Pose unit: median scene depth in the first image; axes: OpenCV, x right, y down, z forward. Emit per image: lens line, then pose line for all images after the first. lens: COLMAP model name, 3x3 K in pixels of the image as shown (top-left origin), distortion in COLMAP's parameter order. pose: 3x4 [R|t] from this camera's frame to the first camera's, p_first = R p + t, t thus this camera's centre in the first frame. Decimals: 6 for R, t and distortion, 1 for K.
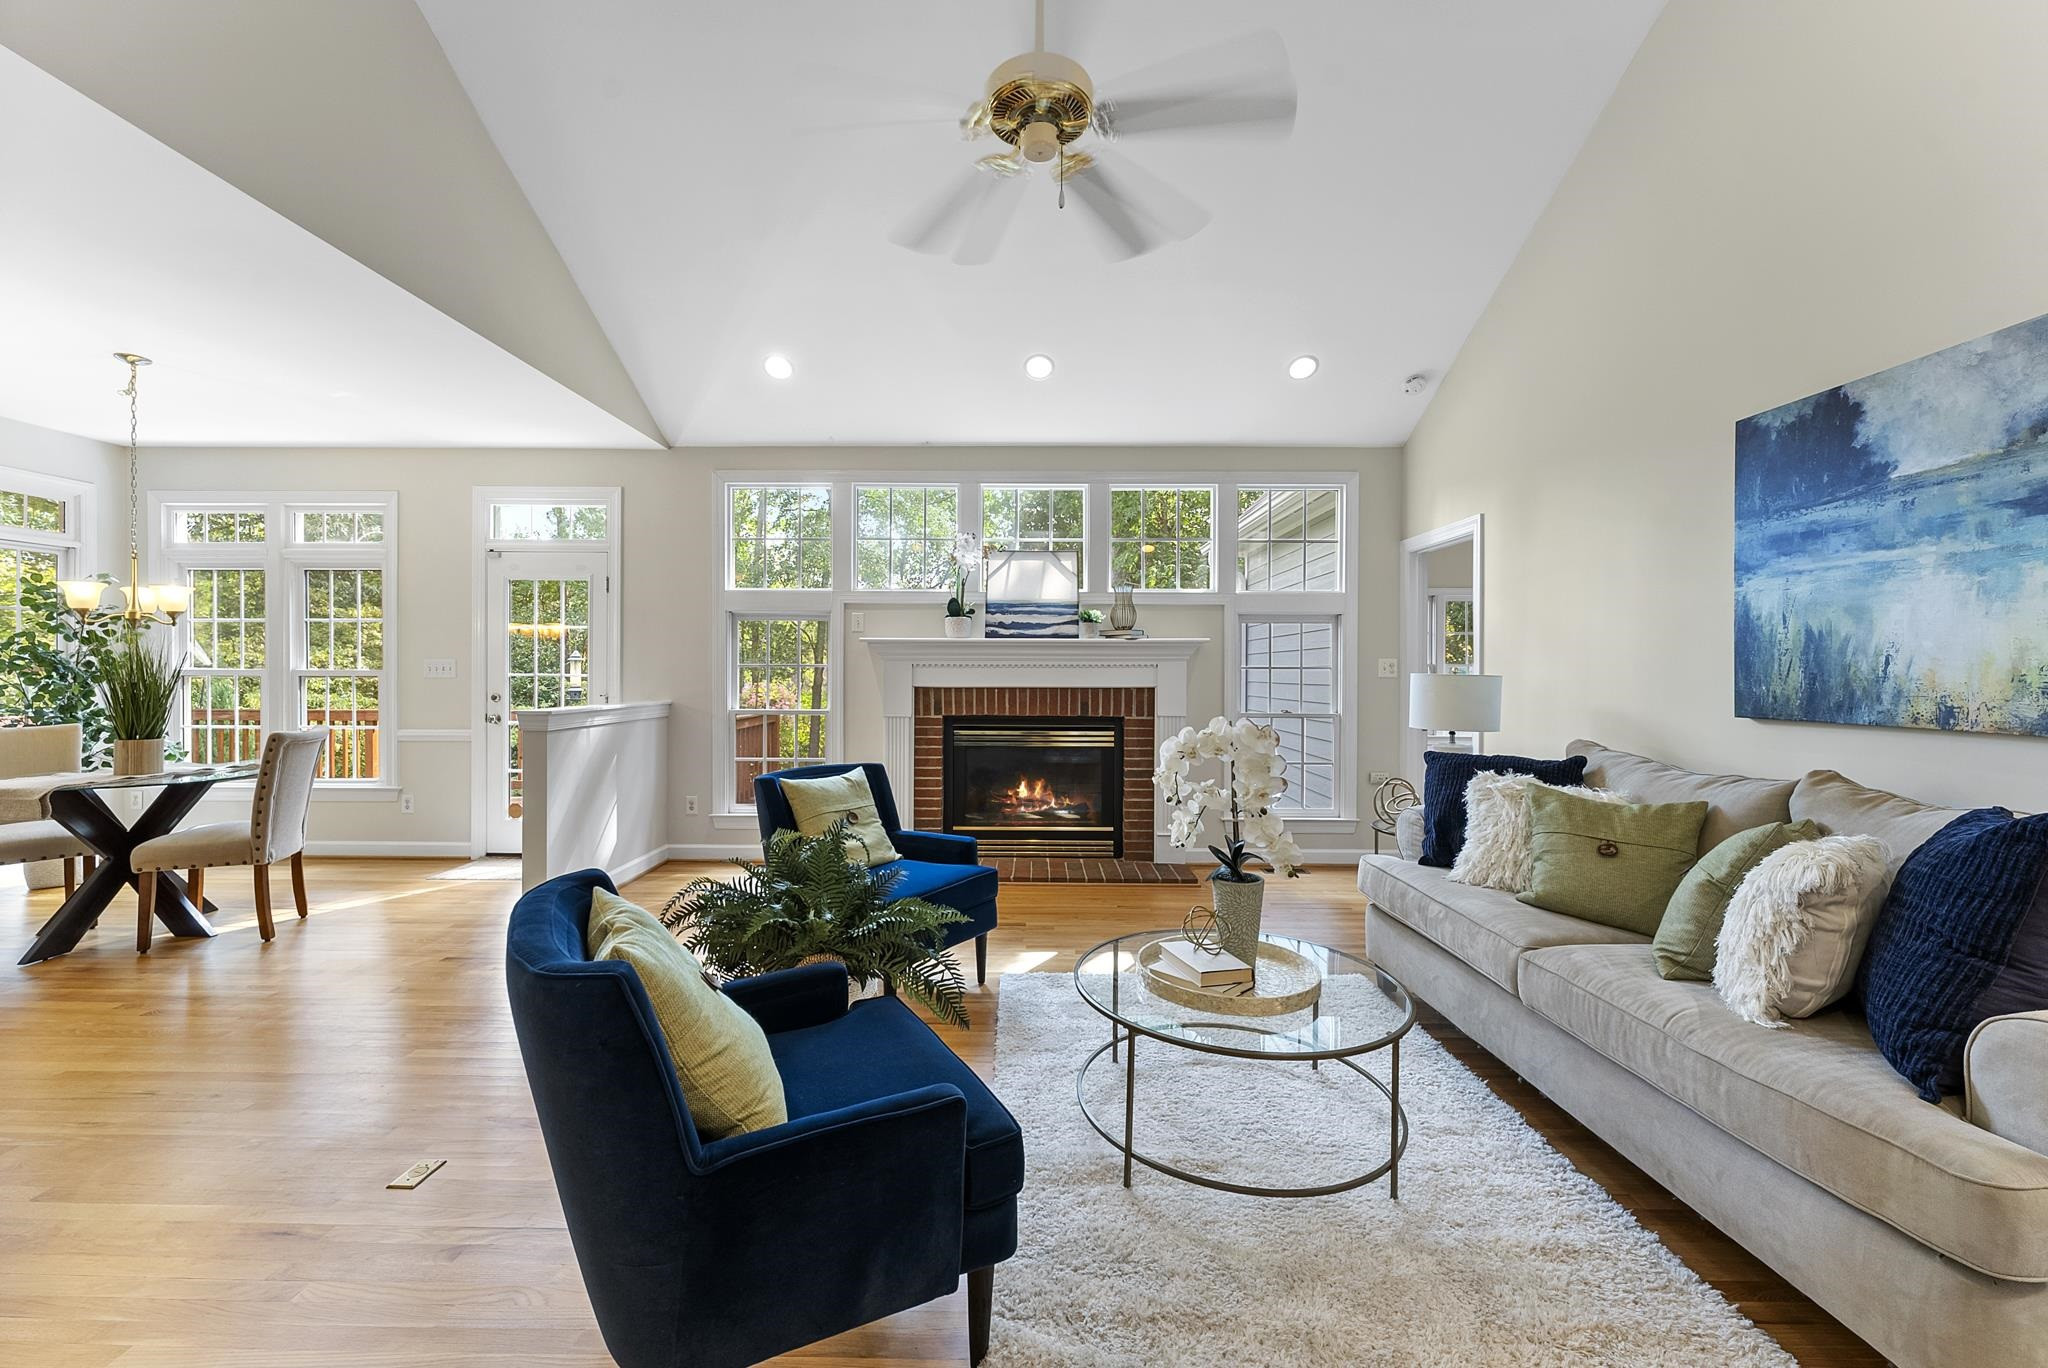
lens RADIAL K [[818.8, 0, 1017.6], [0, 818.8, 672.4], [0, 0, 1]] dist [-0.000013, 0.000248]
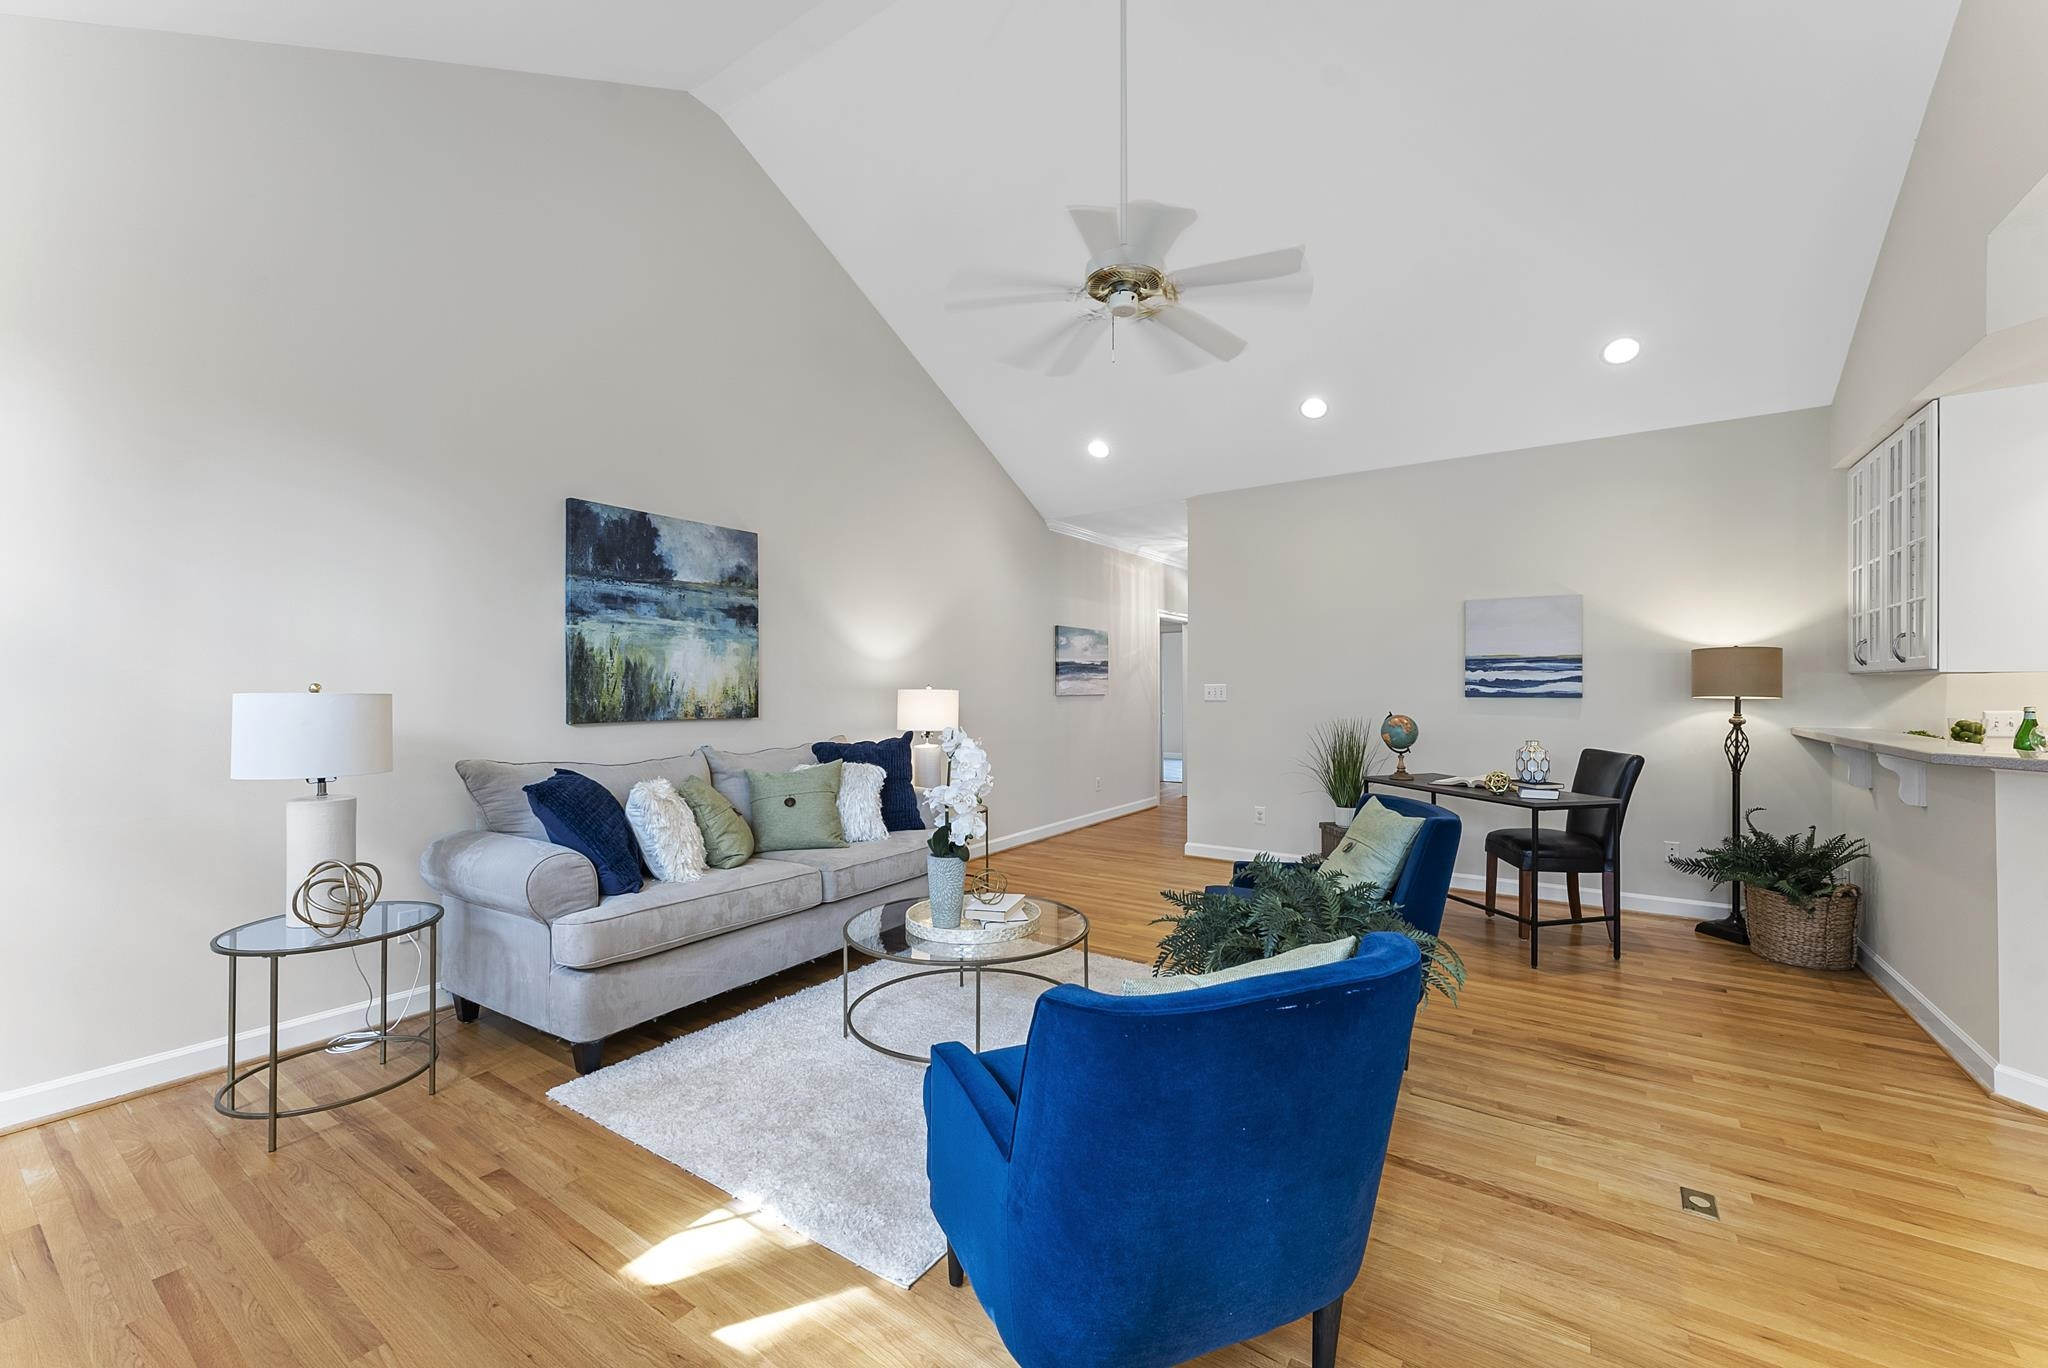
lens RADIAL K [[818.8, 0, 1021.5], [0, 818.8, 685.5], [0, 0, 1]] dist [-0.000013, 0.000248]
pose [[-0.835635, -0.004436, 0.549267, -0.519933], [-0.003644, 0.999990, 0.002531, -0.014778], [-0.549273, 0.000114, -0.835643, 1.991624]]
